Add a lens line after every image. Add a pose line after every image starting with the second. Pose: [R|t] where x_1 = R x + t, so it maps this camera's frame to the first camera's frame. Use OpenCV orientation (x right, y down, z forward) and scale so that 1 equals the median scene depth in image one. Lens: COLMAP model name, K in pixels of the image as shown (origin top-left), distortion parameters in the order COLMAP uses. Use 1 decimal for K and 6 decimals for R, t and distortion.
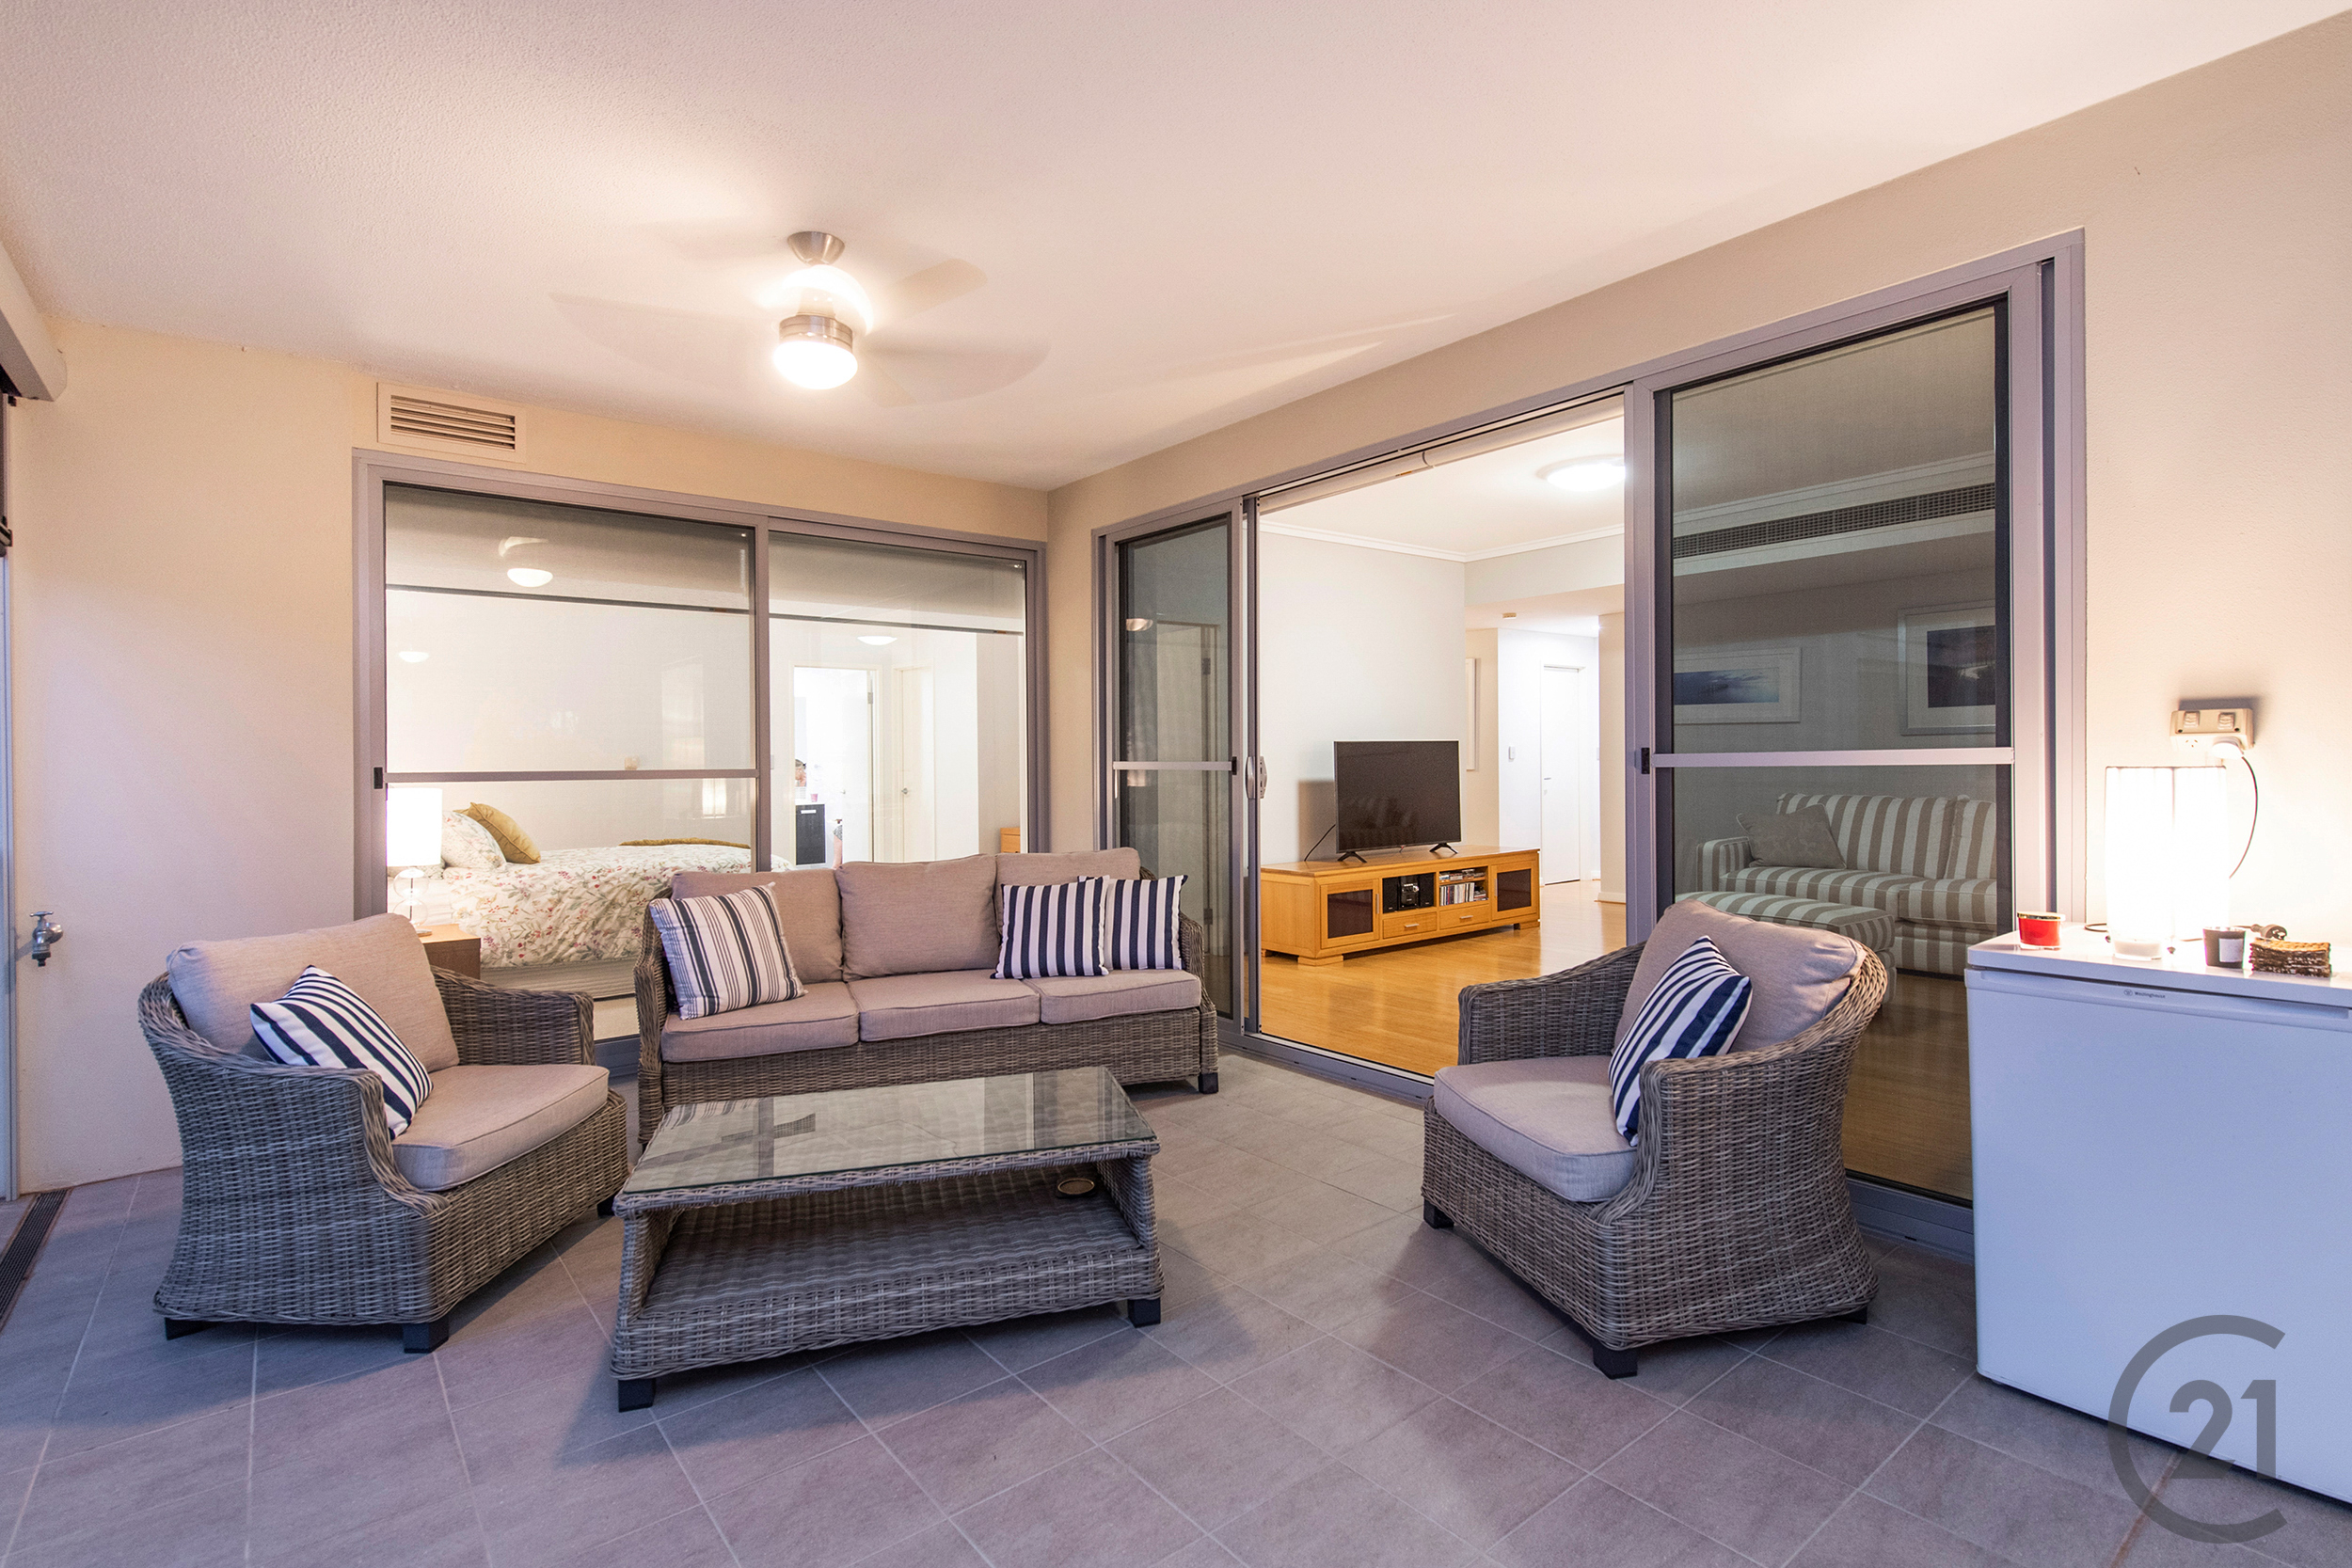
lens RADIAL K [[1151.8, 0, 1173.7], [0, 1151.8, 769.5], [0, 0, 1]] dist [0.003520, -0.001177]
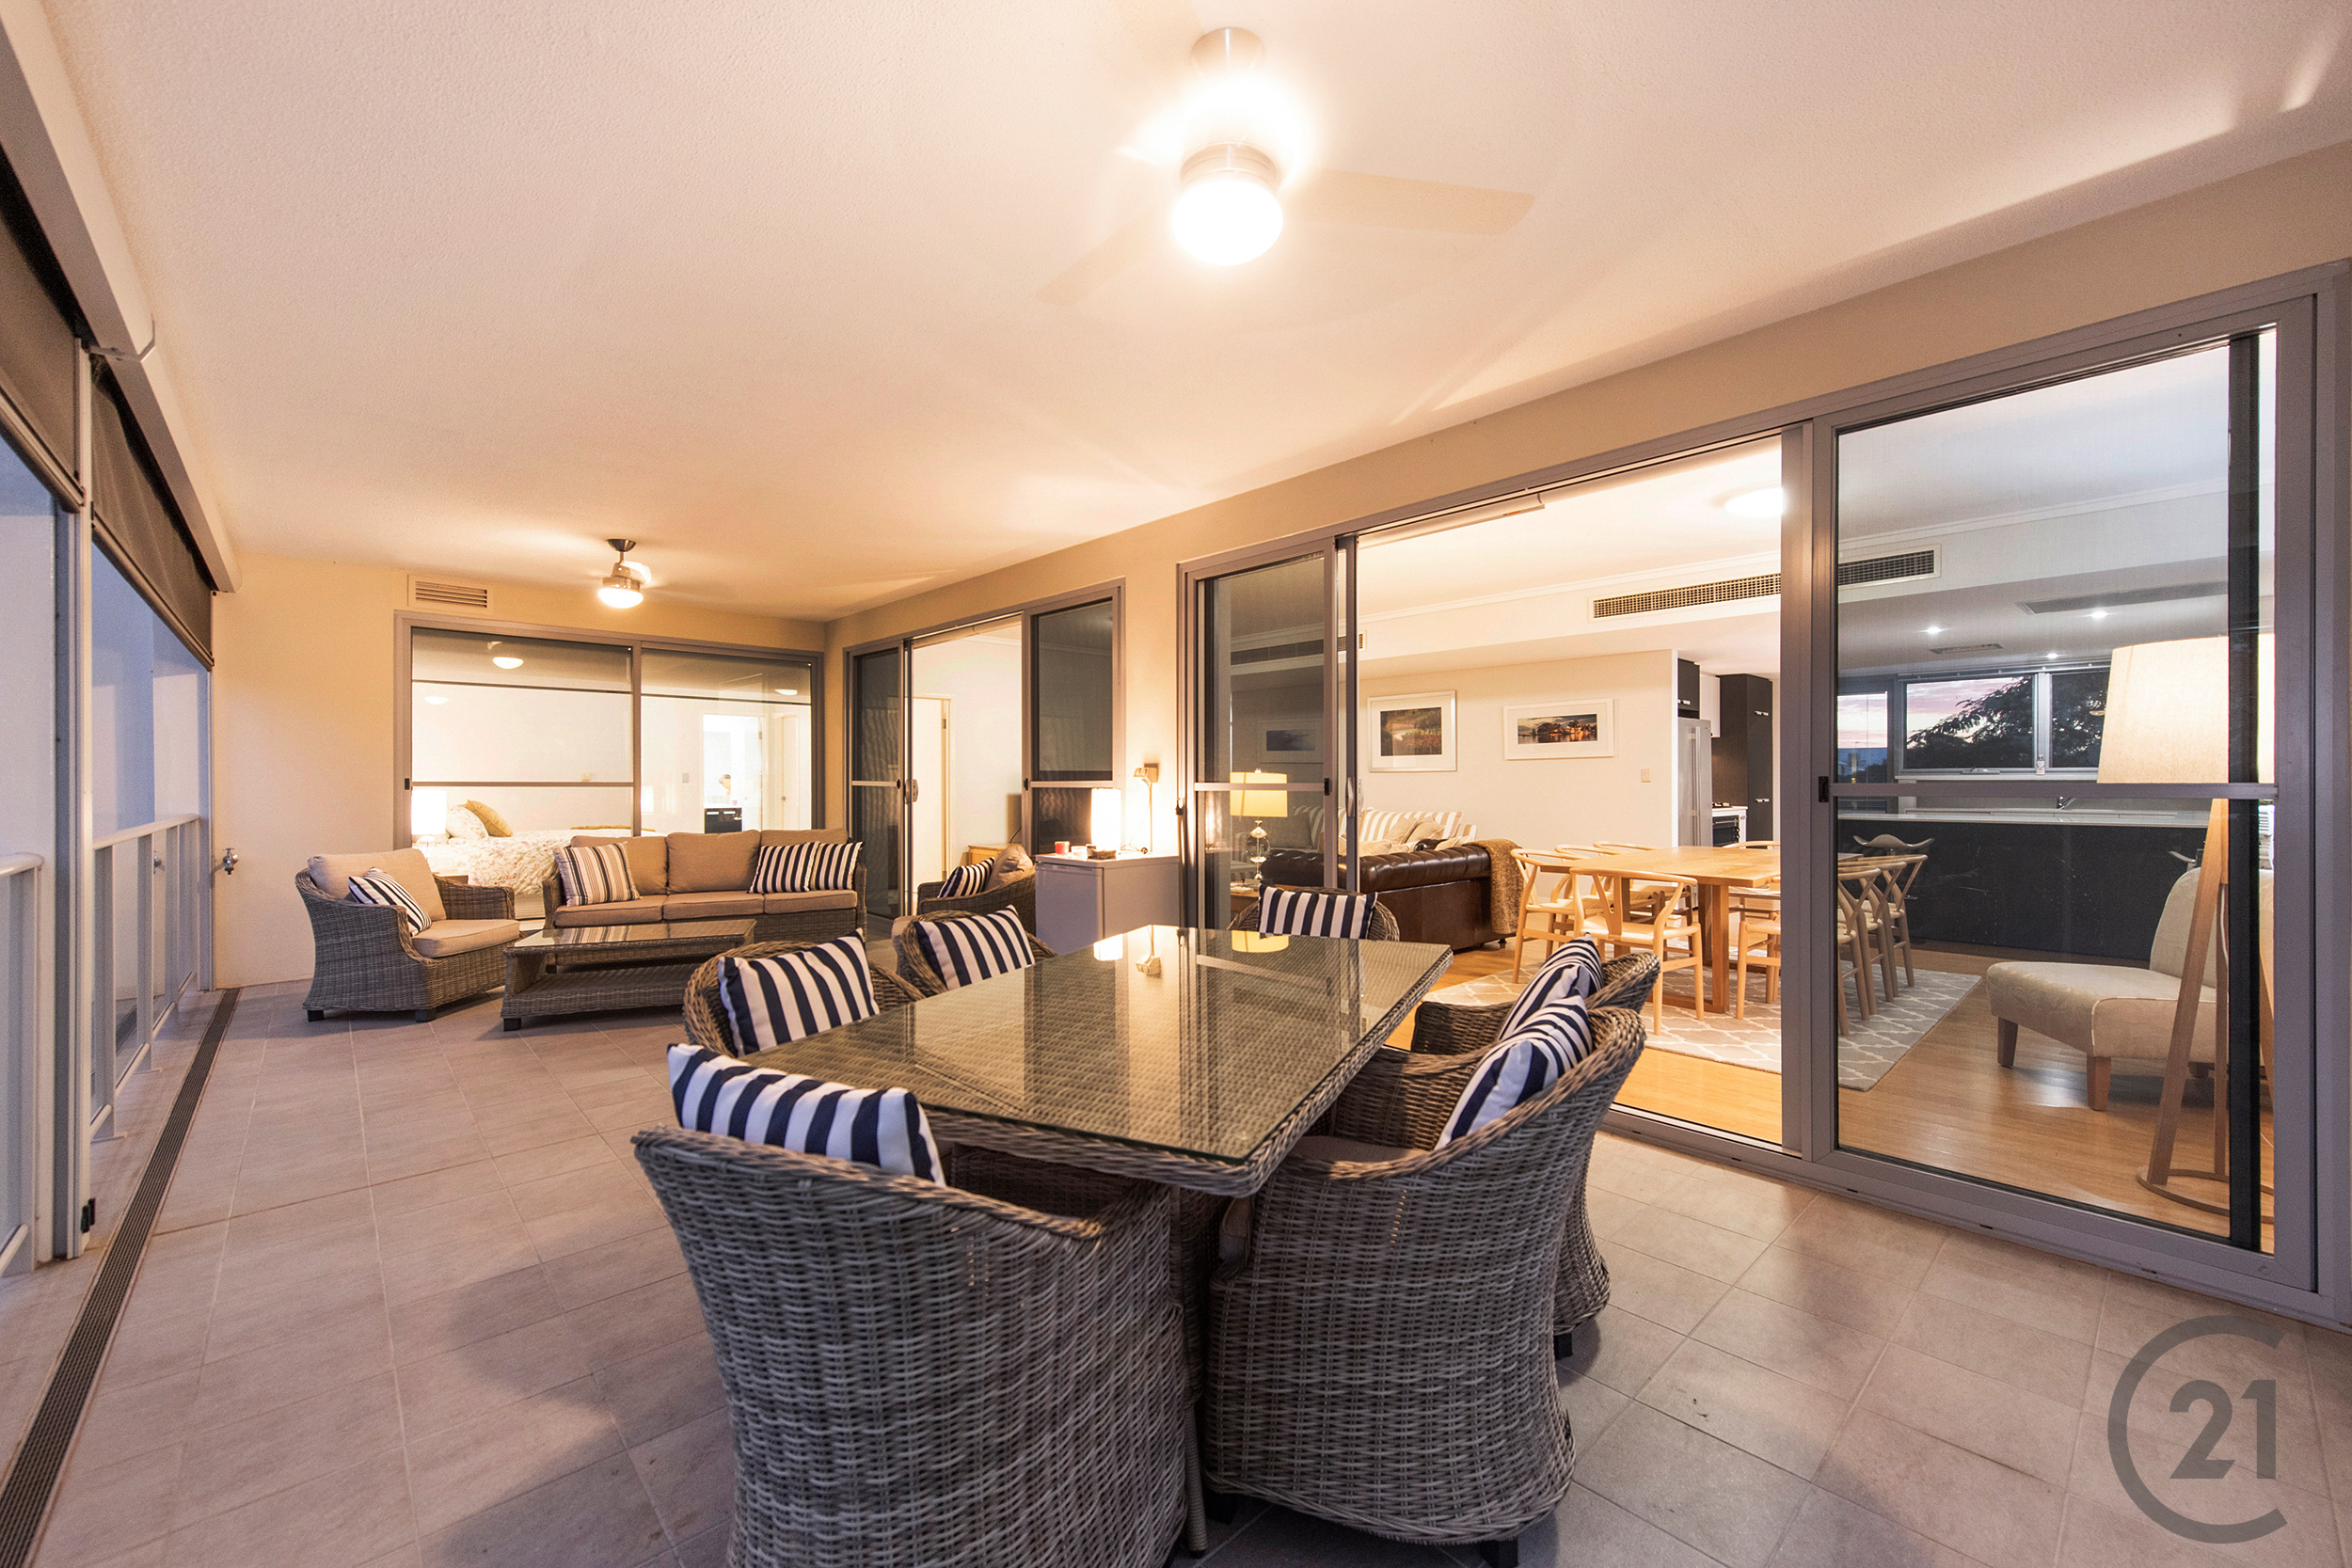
lens RADIAL K [[949.3, 0, 1180.1], [0, 949.3, 797.0], [0, 0, 1]] dist [0.002540, 0.000384]
pose [[0.996965, 0.013657, 0.076643, 0.466304], [-0.014388, 0.999856, 0.008989, -0.003260], [-0.076510, -0.010064, 0.997018, -0.668977]]
